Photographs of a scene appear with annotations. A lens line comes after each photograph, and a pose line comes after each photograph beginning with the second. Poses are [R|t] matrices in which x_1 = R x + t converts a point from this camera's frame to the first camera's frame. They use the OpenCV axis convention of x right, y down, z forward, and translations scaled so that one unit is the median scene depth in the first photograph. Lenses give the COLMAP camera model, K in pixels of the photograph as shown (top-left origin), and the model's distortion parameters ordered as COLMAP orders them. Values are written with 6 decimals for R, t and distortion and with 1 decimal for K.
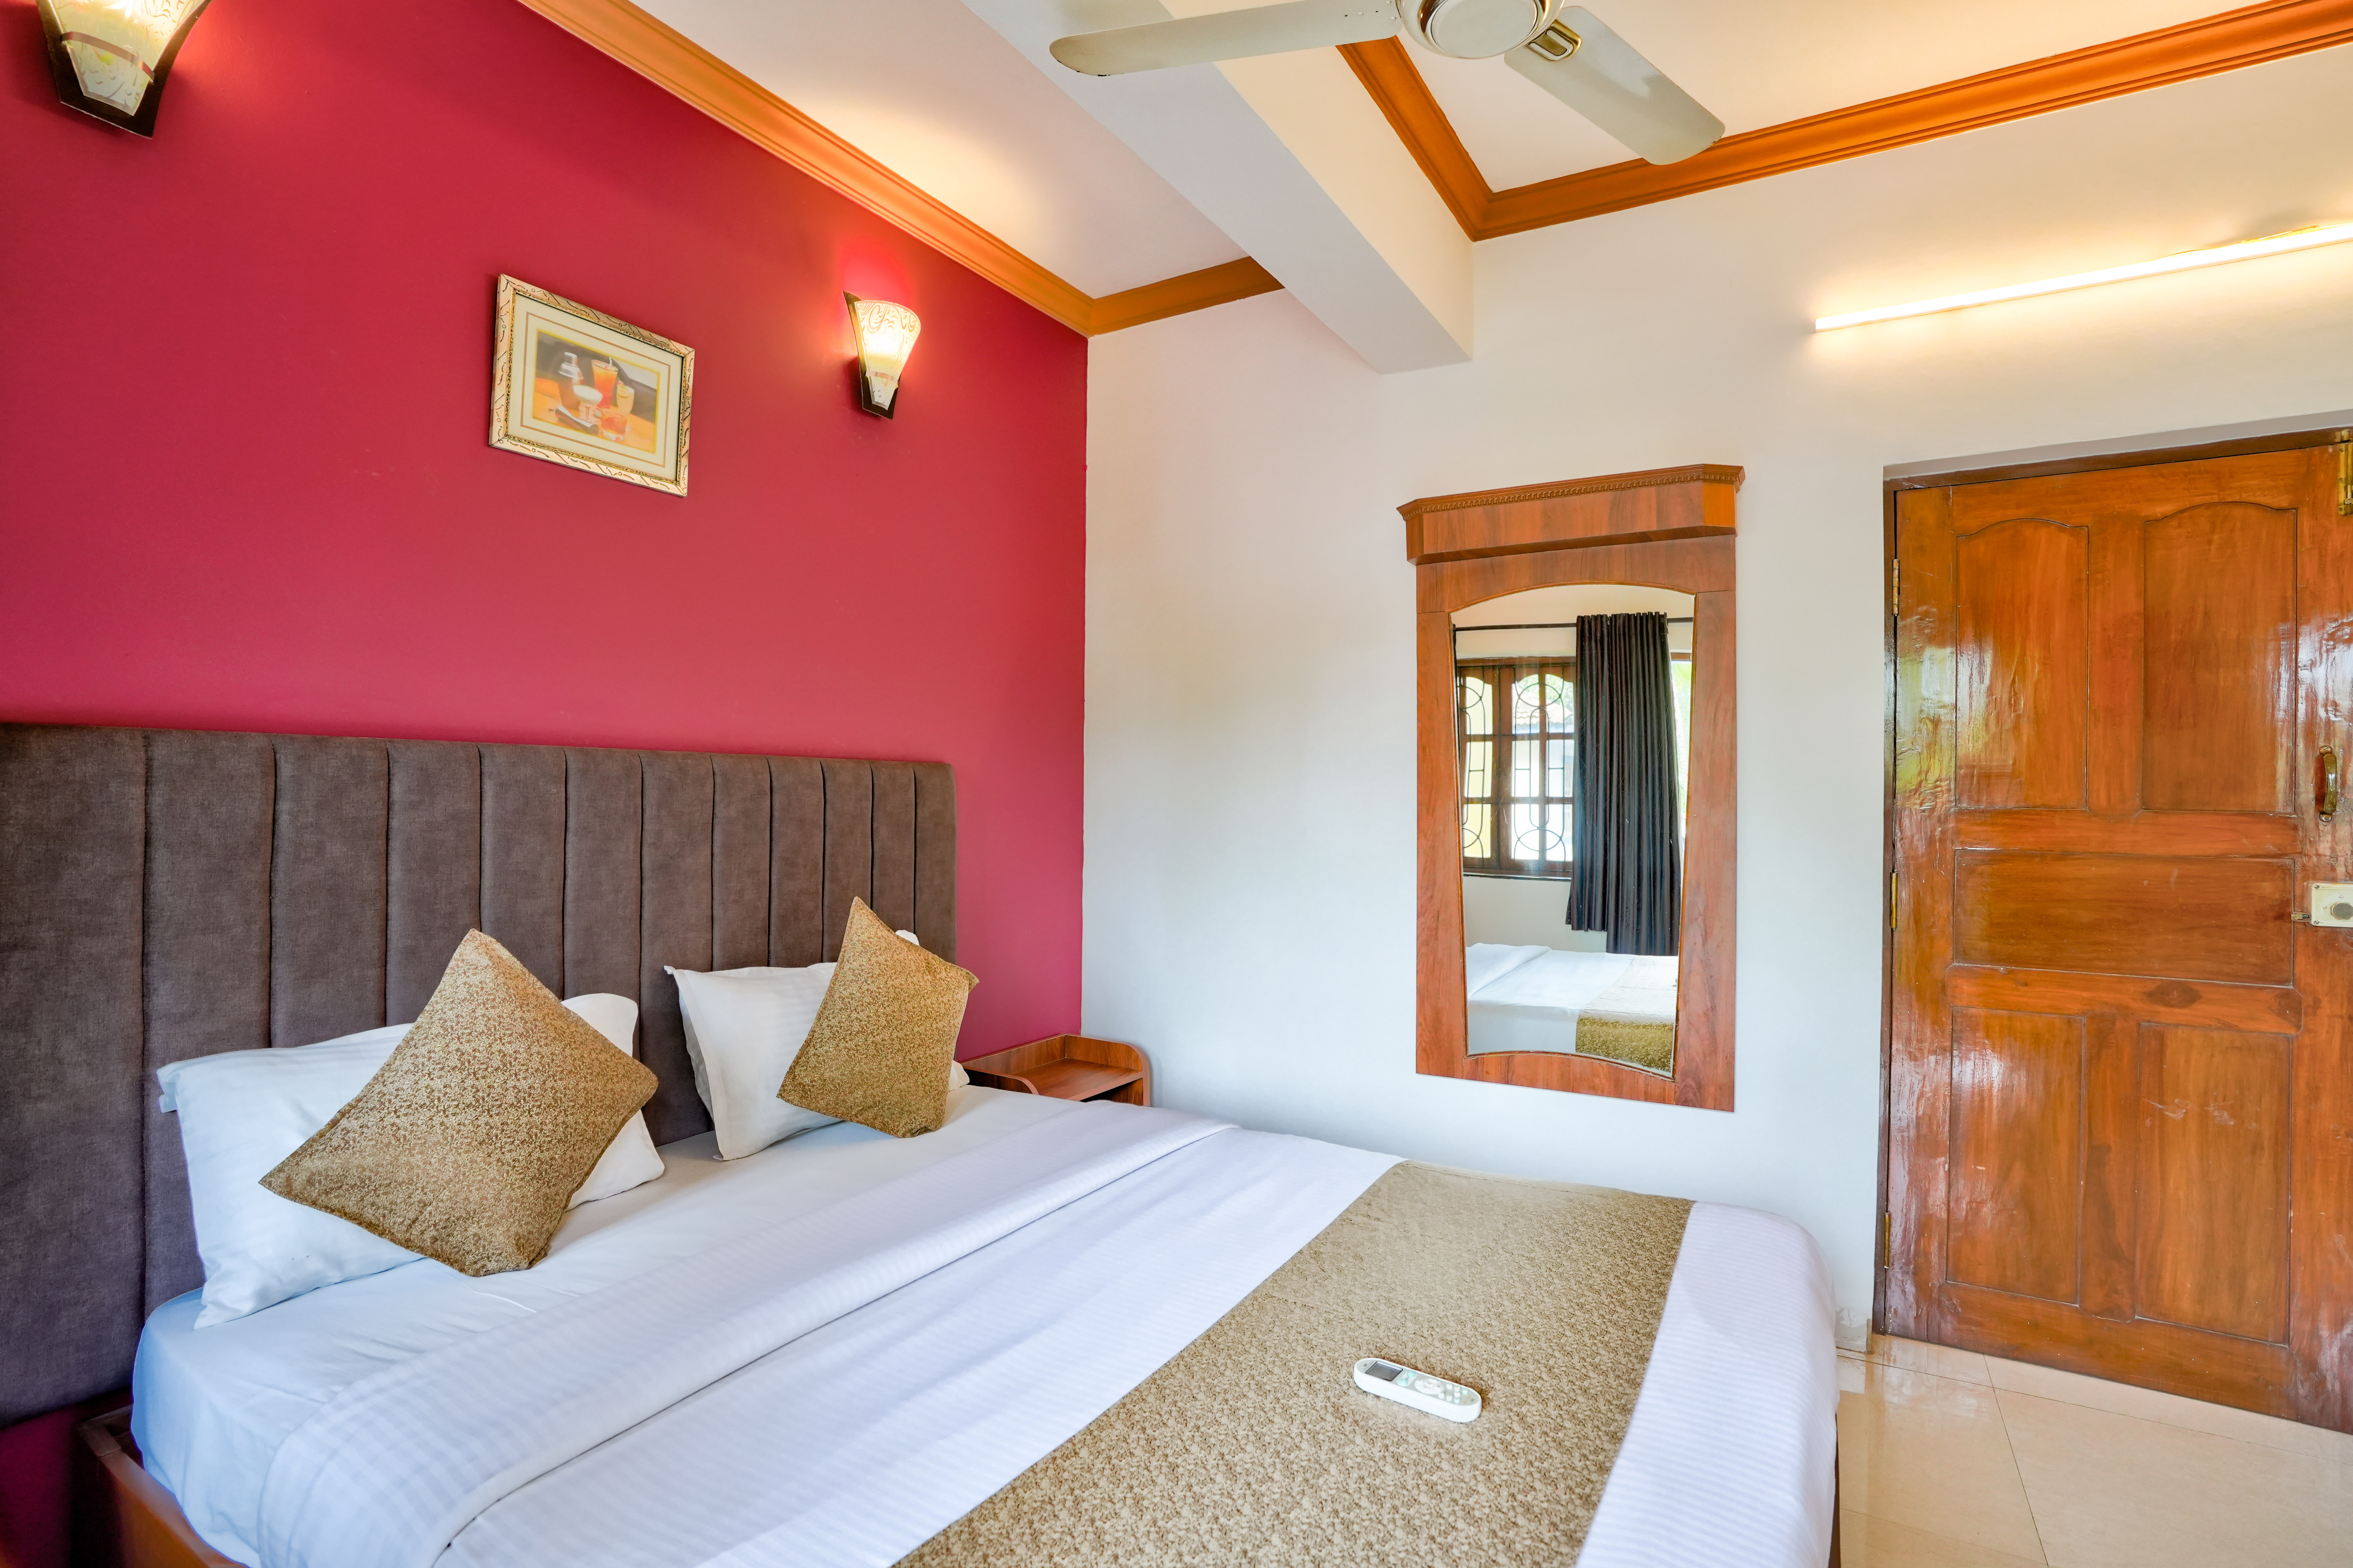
lens RADIAL K [[1105.2, 0, 1200.0], [0, 1105.2, 778.8], [0, 0, 1]] dist [-0.059083, 0.021129]
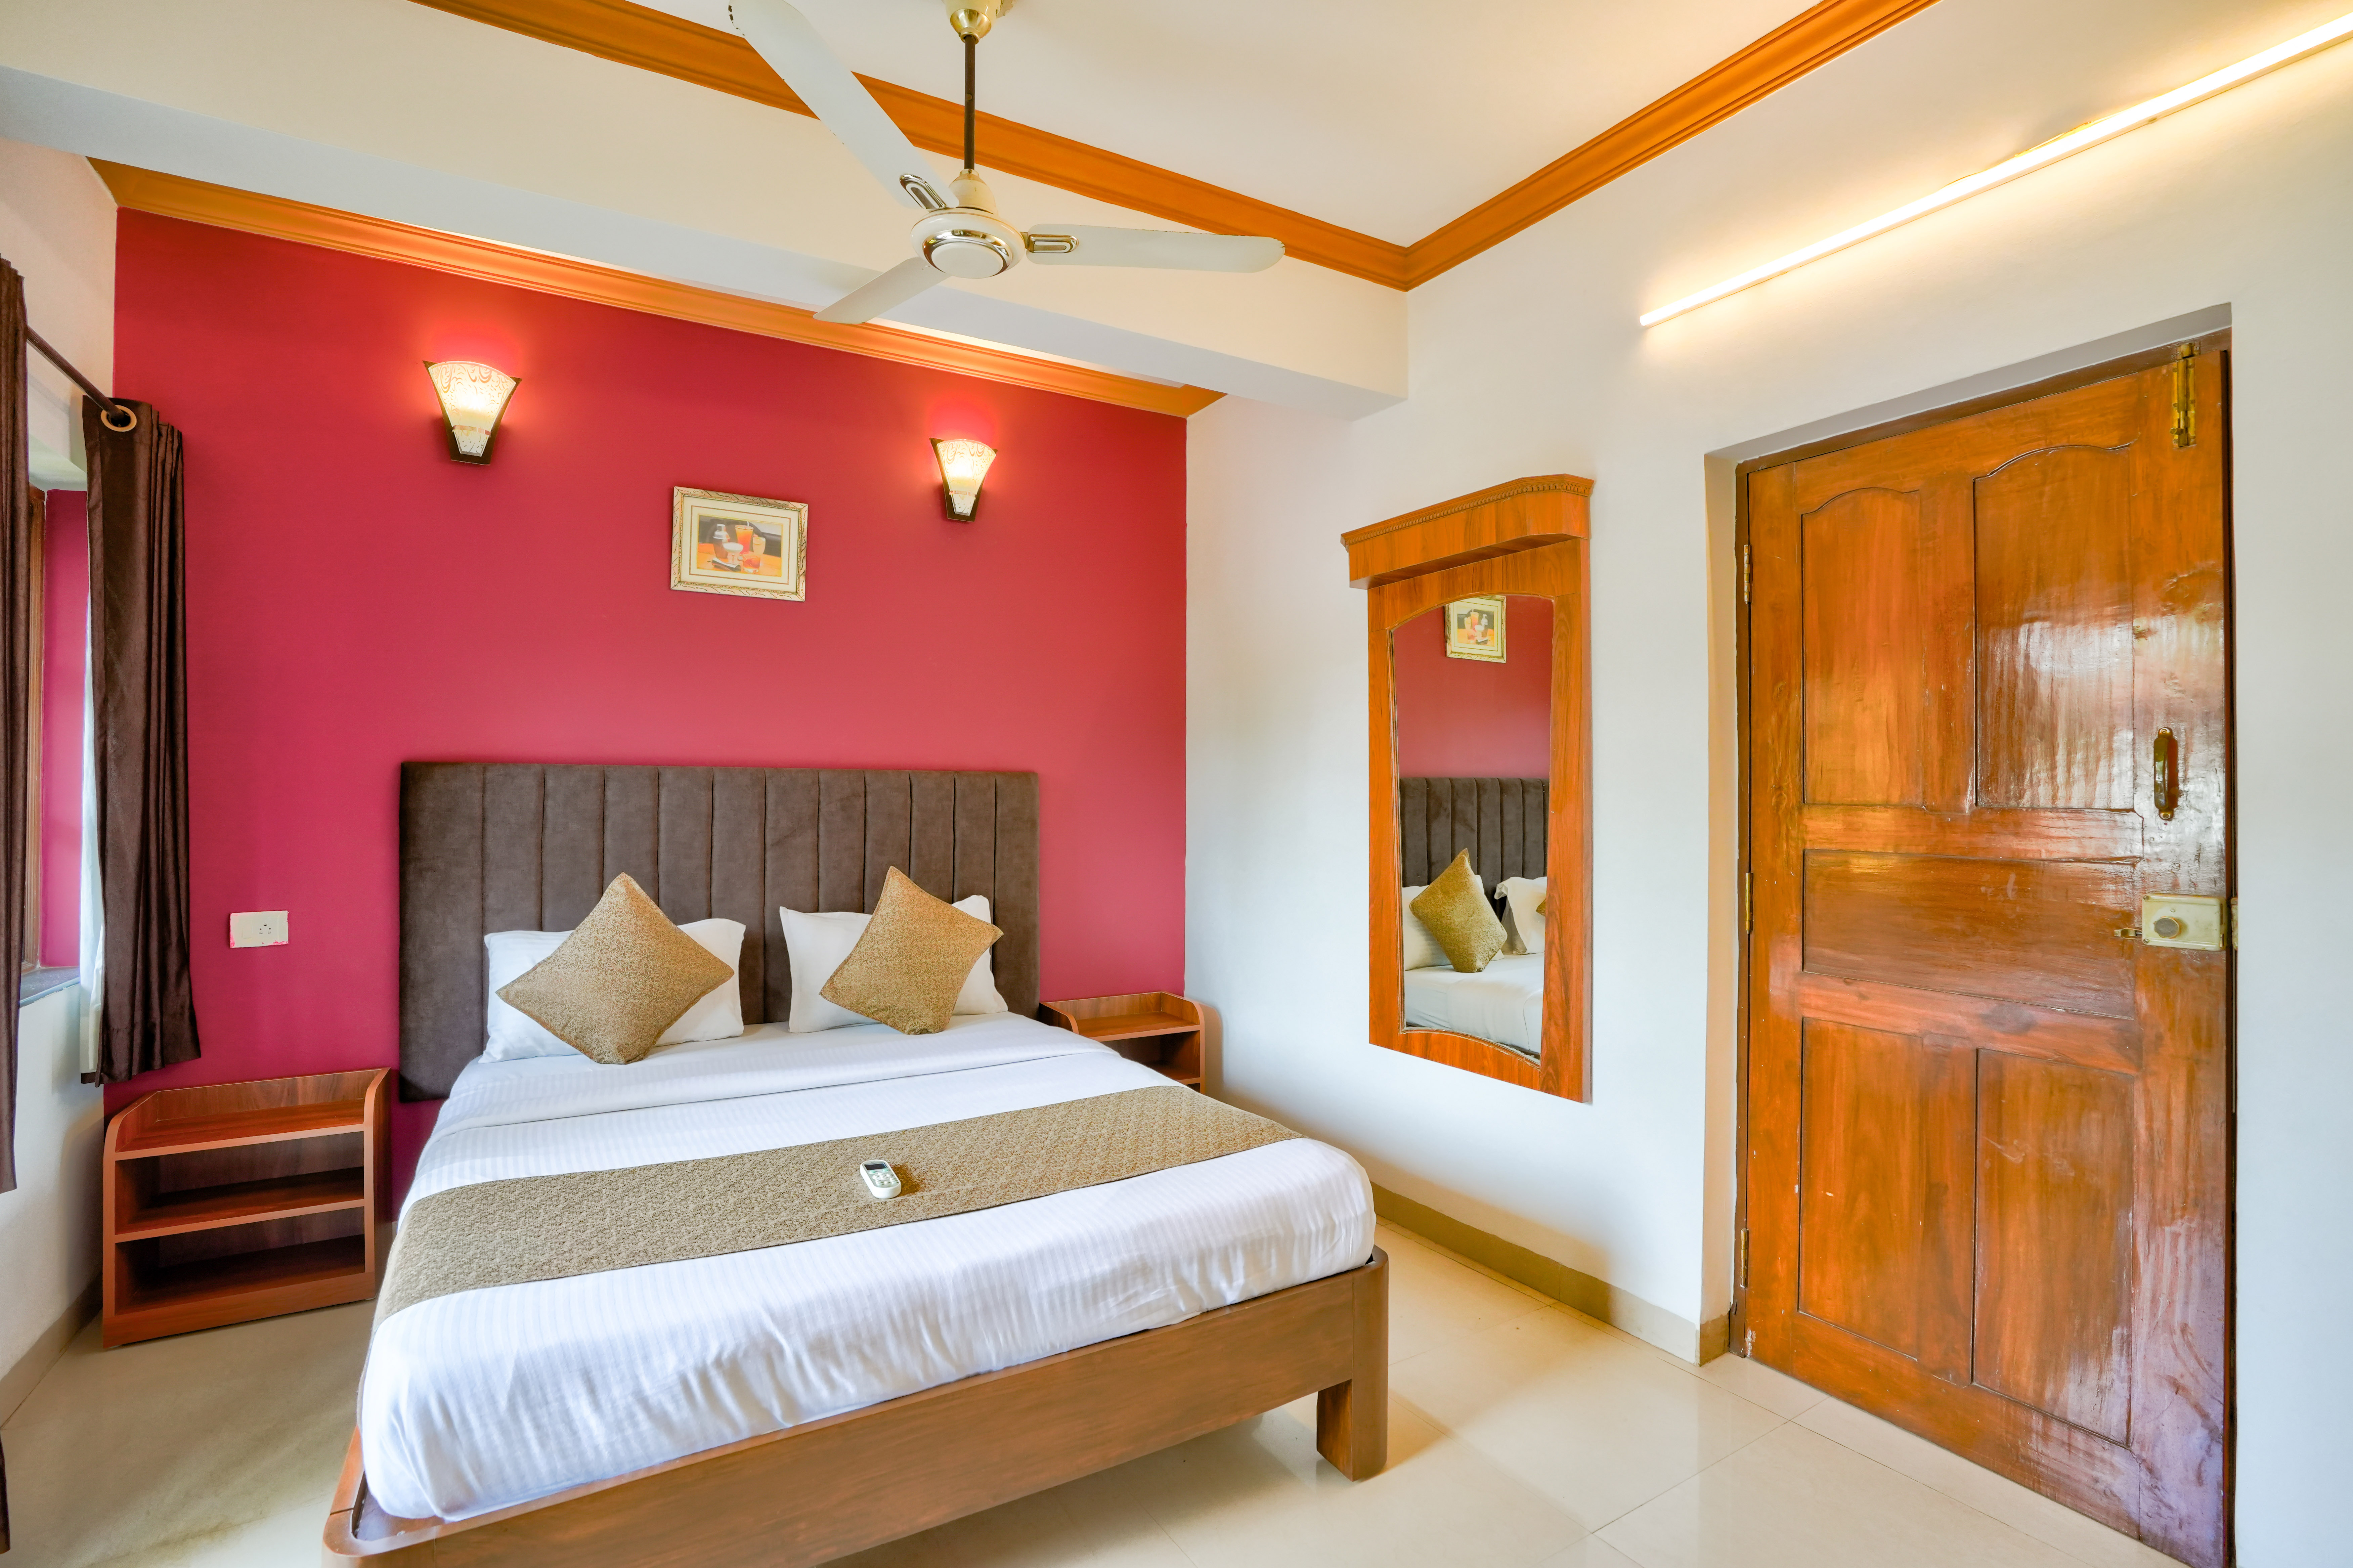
lens RADIAL K [[1105.2, 0, 1197.9], [0, 1105.2, 771.9], [0, 0, 1]] dist [-0.059083, 0.021129]
pose [[0.878388, -0.015190, -0.477706, 0.768156], [0.010343, 0.999865, -0.012775, 0.005389], [0.477836, 0.006280, 0.878427, -0.087541]]
